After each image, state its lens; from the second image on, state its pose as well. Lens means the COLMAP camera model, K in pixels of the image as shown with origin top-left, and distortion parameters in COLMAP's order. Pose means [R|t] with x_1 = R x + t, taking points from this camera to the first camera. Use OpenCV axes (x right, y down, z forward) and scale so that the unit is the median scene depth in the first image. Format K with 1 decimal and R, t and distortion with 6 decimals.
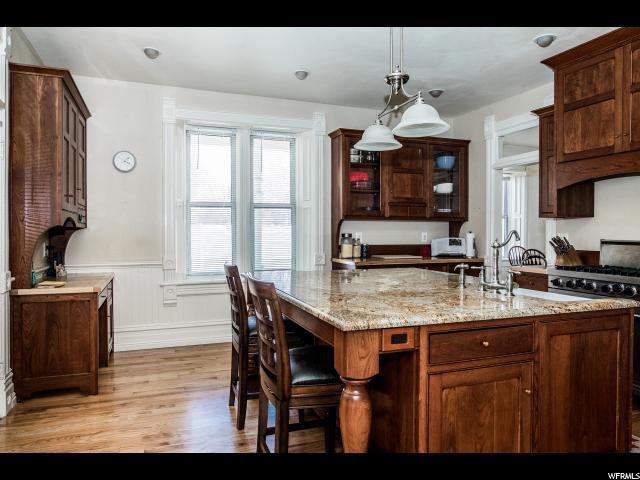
lens RADIAL K [[444.5, 0, 316.1], [0, 444.5, 238.4], [0, 0, 1]] dist [-0.067456, 0.067434]
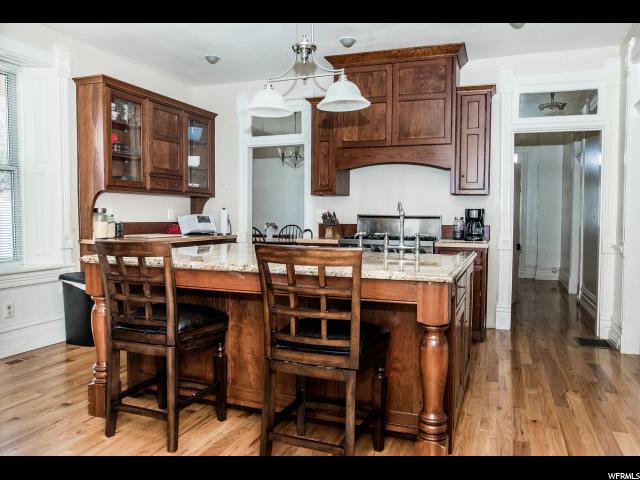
lens RADIAL K [[488.6, 0, 320.0], [0, 488.6, 240.0], [0, 0, 1]] dist [-0.080033, 0.093793]
pose [[0.661176, -0.032180, 0.749540, -0.326989], [0.005024, 0.999247, 0.038469, 0.015284], [-0.750214, -0.021669, 0.660840, 0.126590]]
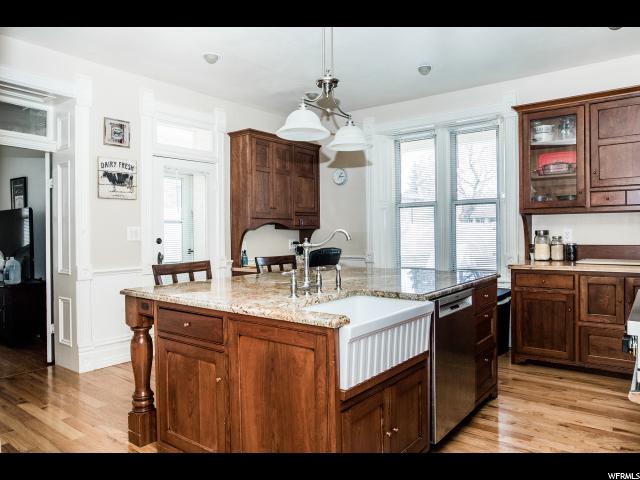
lens RADIAL K [[444.5, 0, 316.1], [0, 444.5, 238.4], [0, 0, 1]] dist [-0.067456, 0.067434]
pose [[0.515968, 0.004867, -0.856594, 0.551254], [0.001654, 0.999976, 0.006678, -0.002043], [0.856606, -0.004862, 0.515948, 0.230573]]
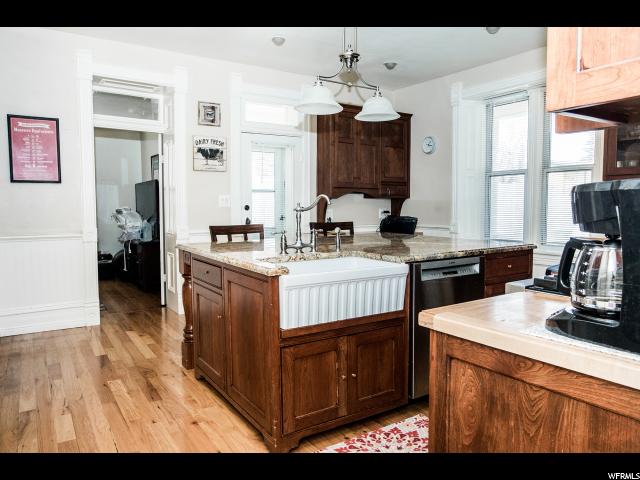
lens RADIAL K [[444.5, 0, 316.1], [0, 444.5, 238.4], [0, 0, 1]] dist [-0.067456, 0.067434]
pose [[0.213606, 0.072226, -0.974246, 0.652060], [-0.007733, 0.997357, 0.072244, 0.003595], [0.976889, -0.007898, 0.213600, 0.349130]]
